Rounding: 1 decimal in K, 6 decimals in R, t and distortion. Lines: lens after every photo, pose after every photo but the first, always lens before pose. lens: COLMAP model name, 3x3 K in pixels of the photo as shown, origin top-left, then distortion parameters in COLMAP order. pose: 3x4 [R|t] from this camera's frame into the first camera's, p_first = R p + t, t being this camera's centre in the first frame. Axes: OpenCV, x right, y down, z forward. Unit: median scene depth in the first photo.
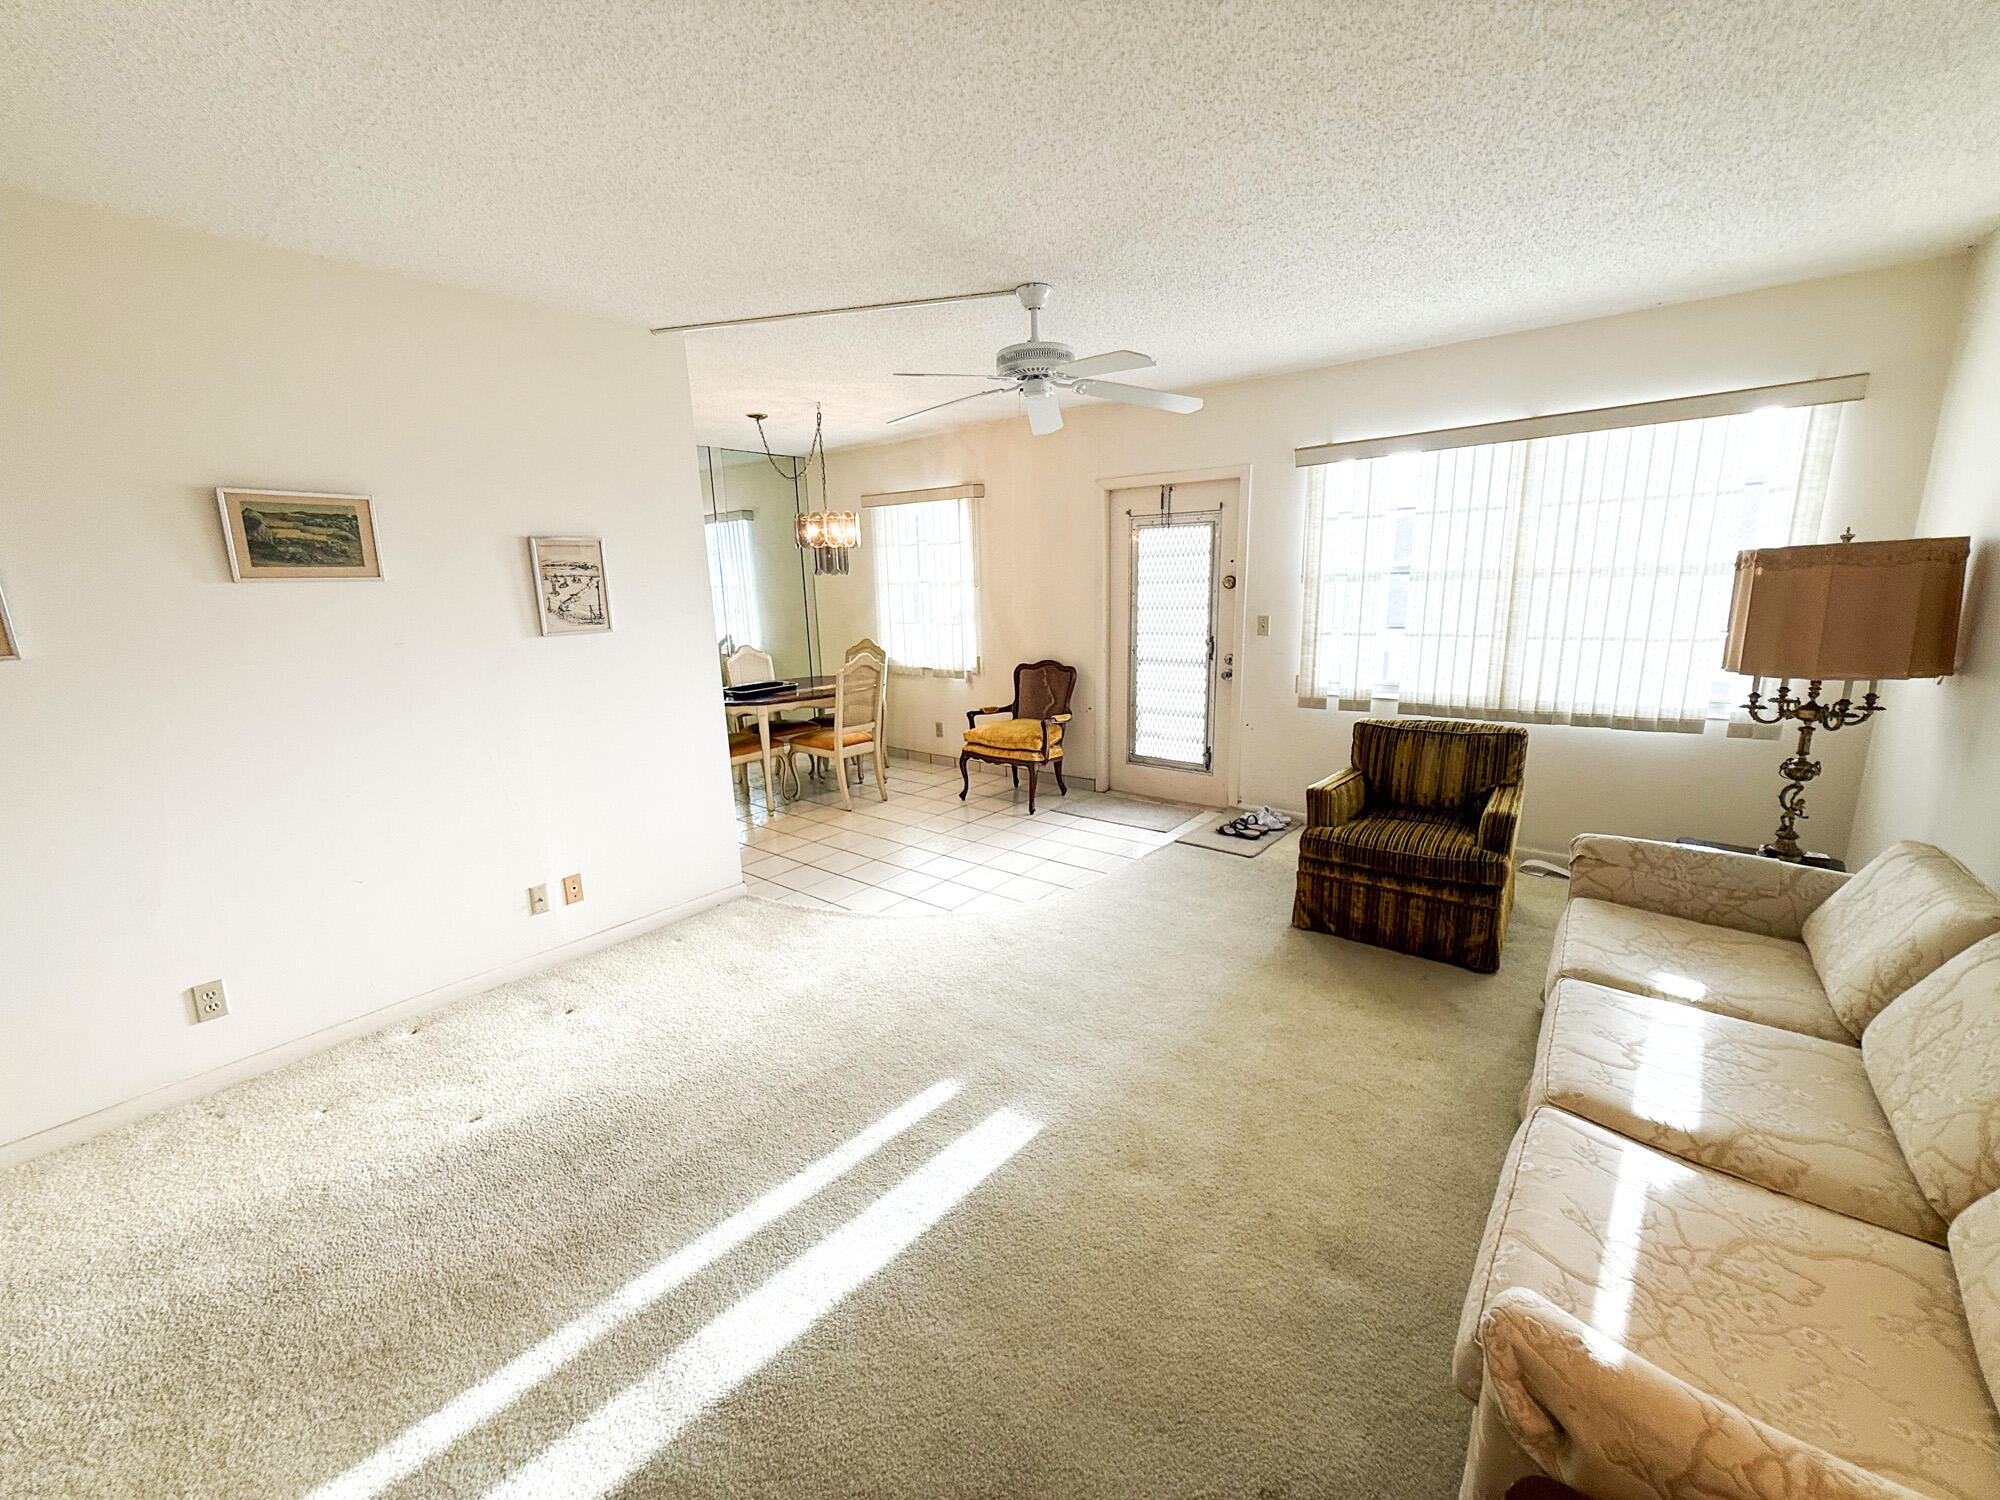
lens RADIAL K [[792.6, 0, 1000.3], [0, 792.6, 751.7], [0, 0, 1]] dist [0.001823, 0.000173]
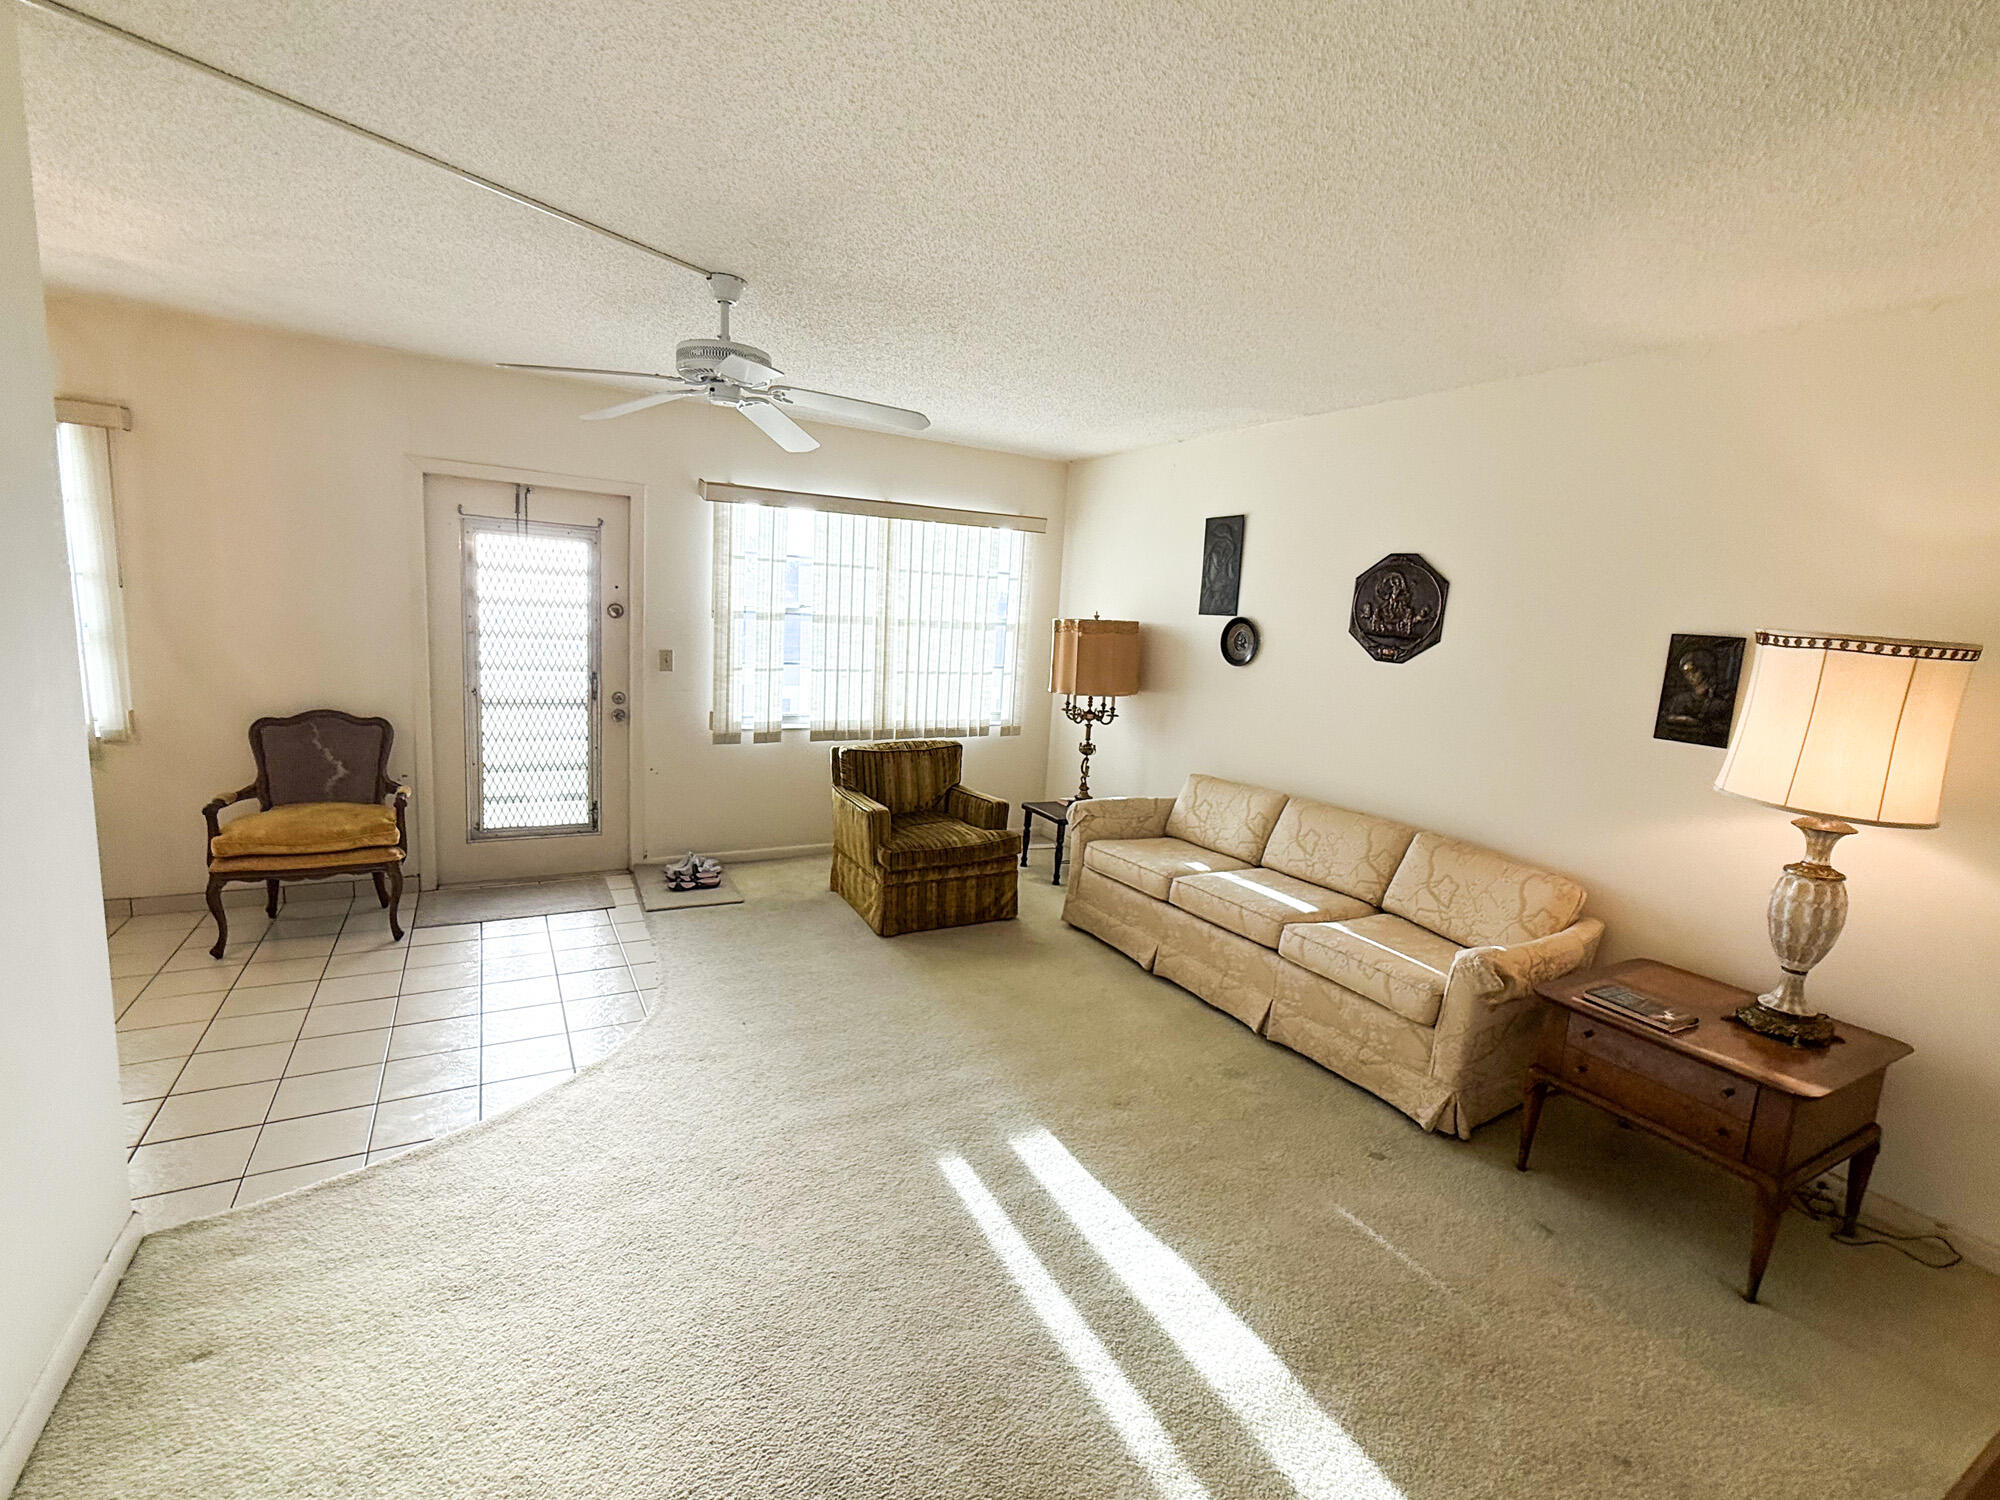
lens RADIAL K [[898.7, 0, 1000.9], [0, 898.7, 751.0], [0, 0, 1]] dist [0.004521, 0.000094]
pose [[0.373453, -0.092218, 0.923054, -0.597330], [0.131903, 0.990215, 0.045562, -0.060261], [-0.918223, 0.104738, 0.381963, 0.302025]]
